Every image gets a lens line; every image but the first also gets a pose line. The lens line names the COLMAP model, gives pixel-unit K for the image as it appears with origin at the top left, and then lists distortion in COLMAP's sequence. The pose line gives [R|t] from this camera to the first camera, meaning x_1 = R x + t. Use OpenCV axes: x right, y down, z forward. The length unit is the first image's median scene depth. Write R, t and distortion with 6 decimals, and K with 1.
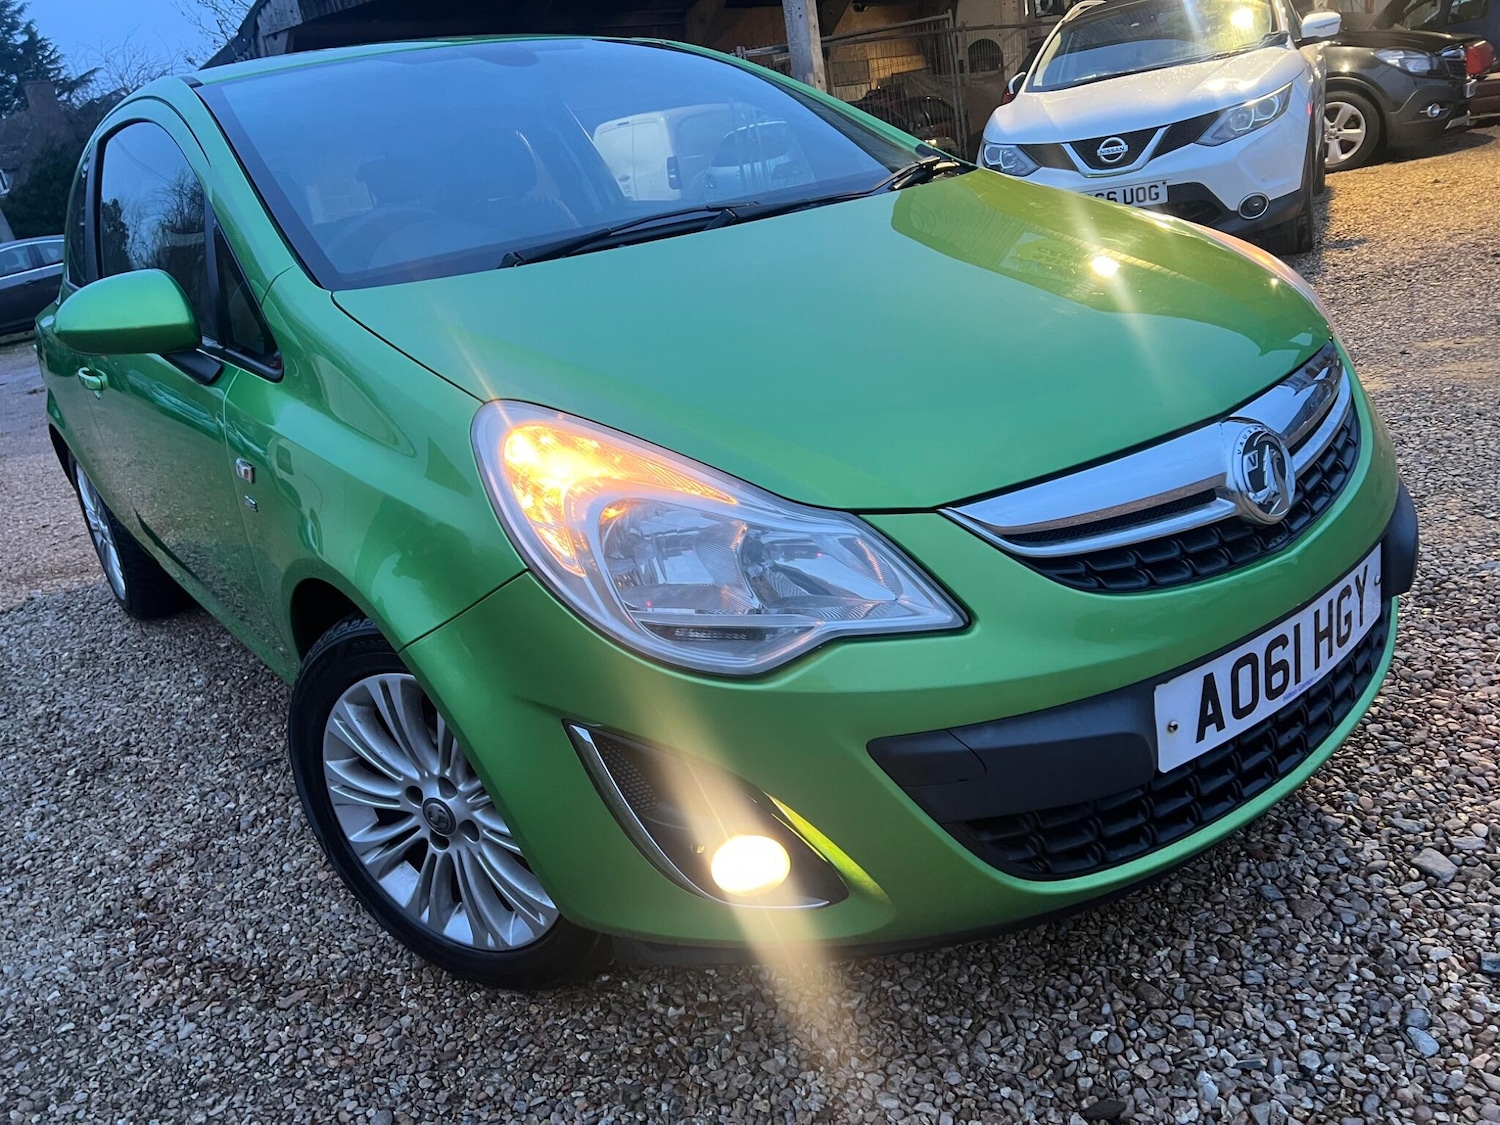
lens RADIAL K [[1129.2, 0, 747.8], [0, 1129.2, 556.8], [0, 0, 1]] dist [0.063900, -0.067789]
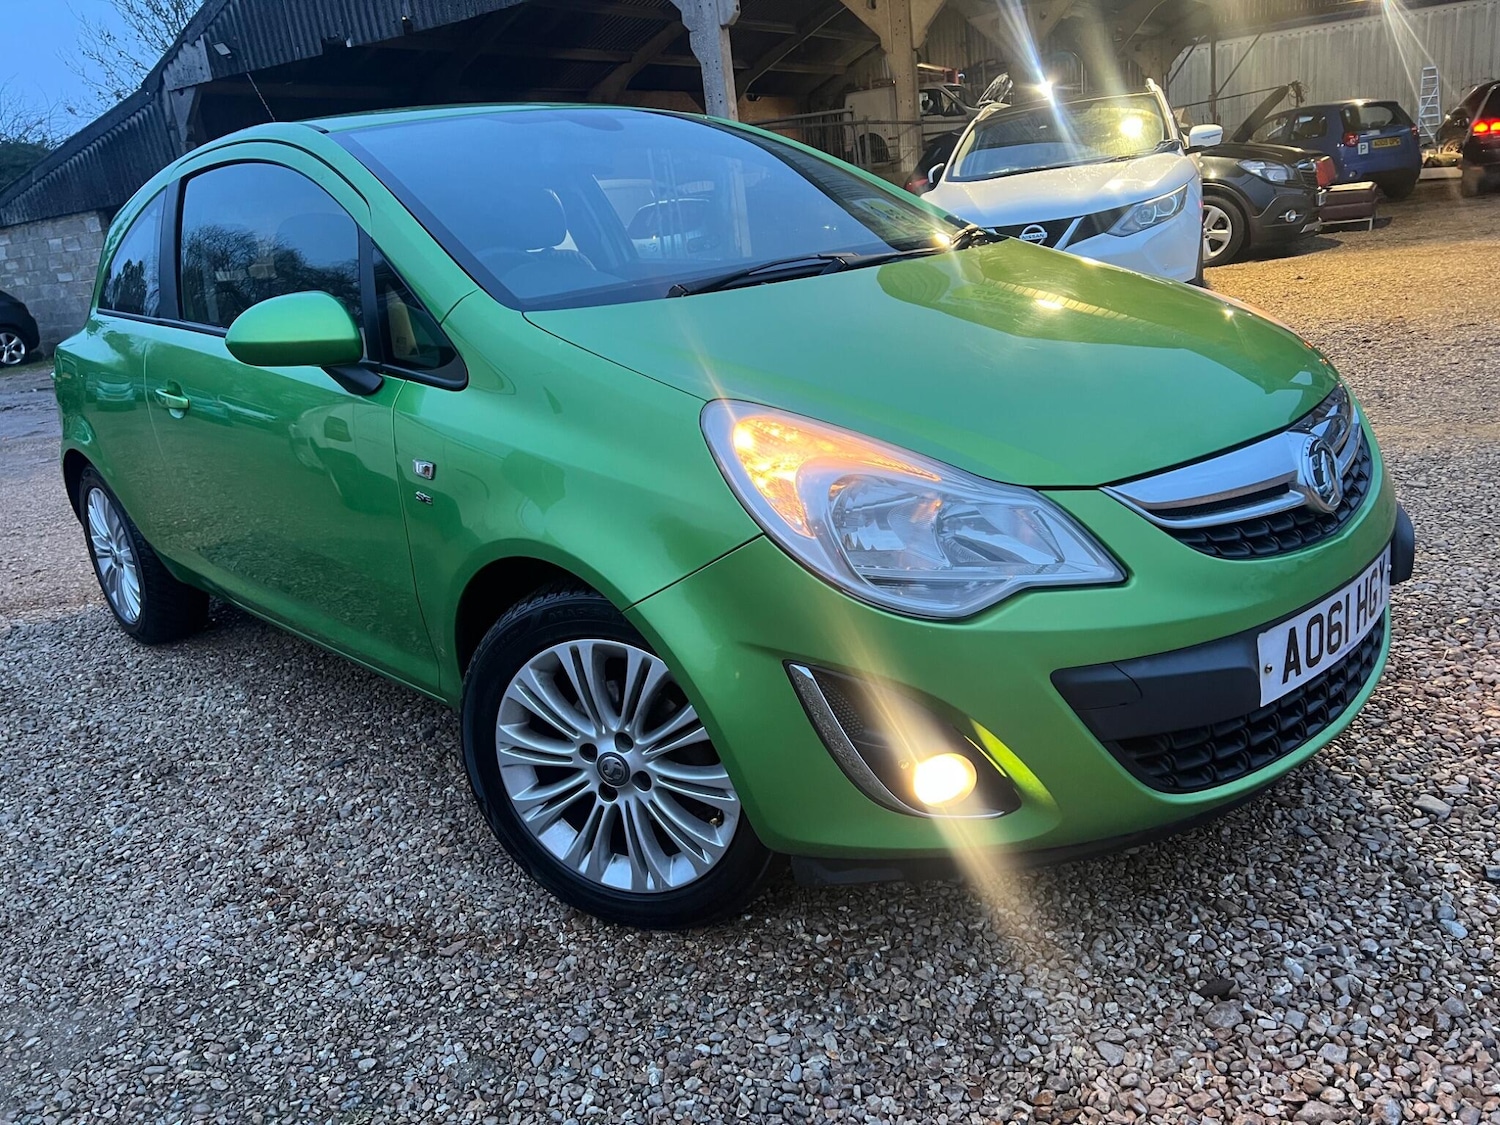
lens RADIAL K [[1129.2, 0, 745.5], [0, 1129.2, 552.0], [0, 0, 1]] dist [0.063900, -0.067789]
pose [[0.994162, 0.013768, 0.107013, -0.257408], [-0.006642, 0.997753, -0.066665, 0.083871], [-0.107691, 0.065565, 0.992020, -0.146446]]
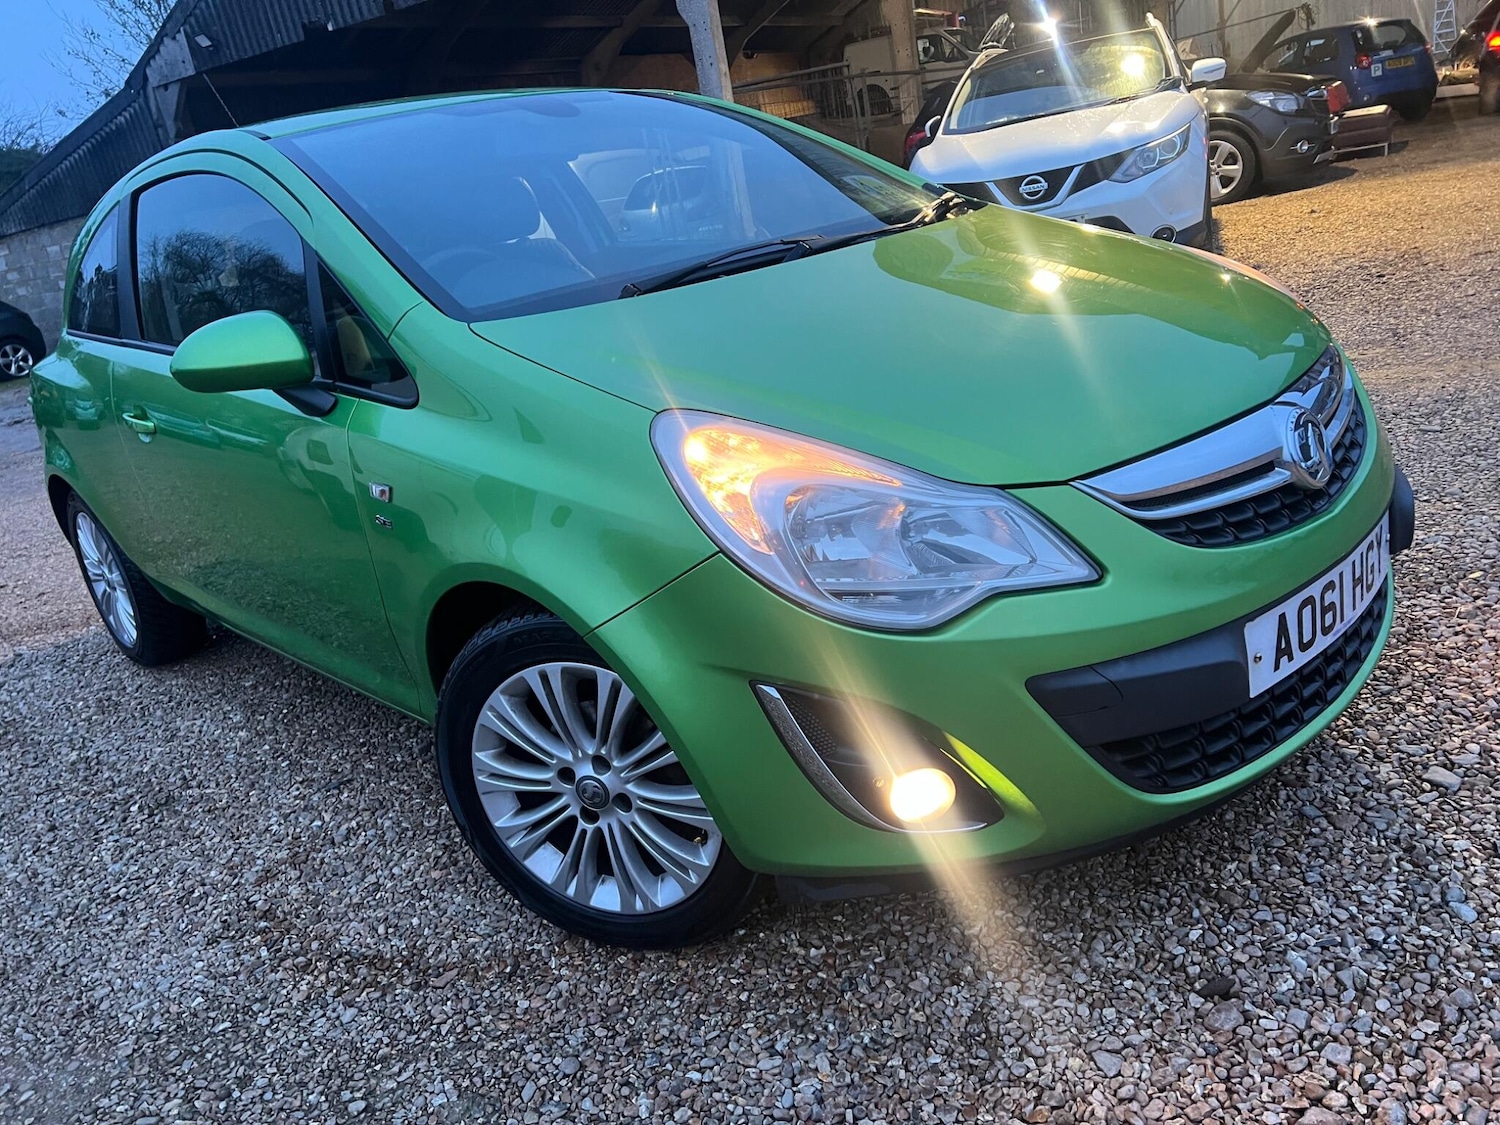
lens RADIAL K [[1129.2, 0, 761.1], [0, 1129.2, 569.9], [0, 0, 1]] dist [0.063900, -0.067789]
pose [[0.994293, -0.048609, 0.094967, -0.197402], [0.050853, 0.998478, -0.021356, 0.042837], [-0.093784, 0.026064, 0.995251, -0.113849]]
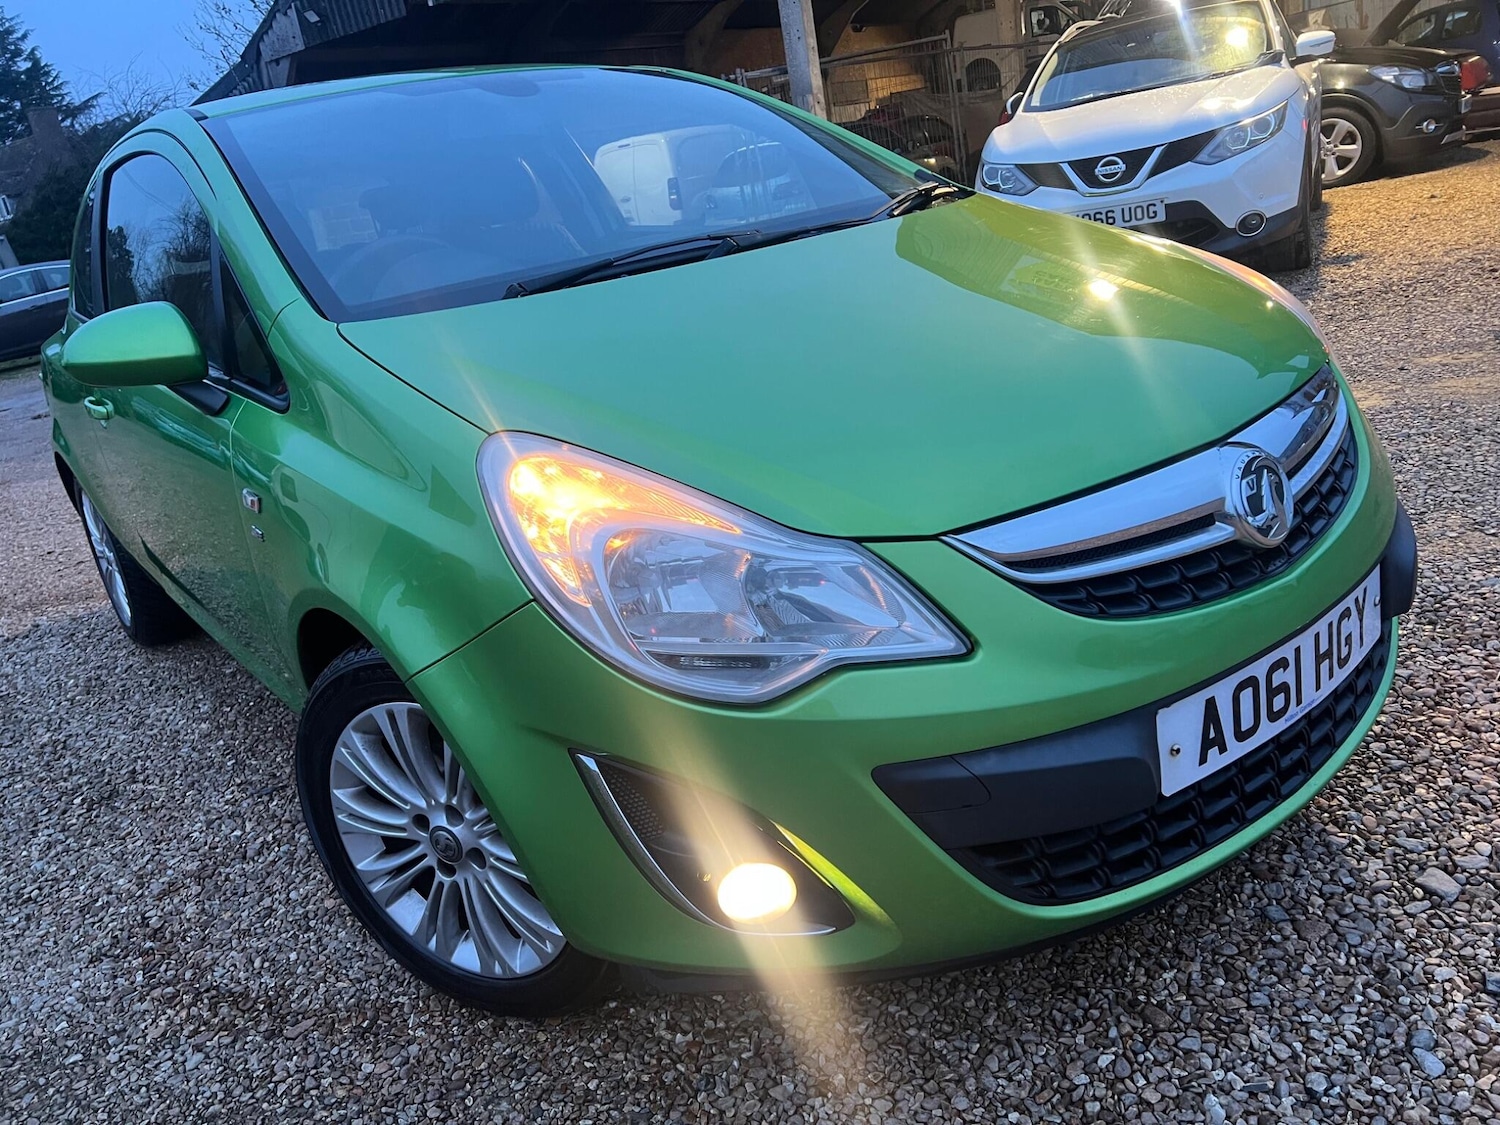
lens RADIAL K [[1129.2, 0, 751.8], [0, 1129.2, 558.8], [0, 0, 1]] dist [0.063900, -0.067789]
pose [[0.999964, -0.008517, 0.000476, -0.000004], [0.008523, 0.999876, -0.013273, -0.007759], [-0.000363, 0.013277, 0.999912, -0.006649]]
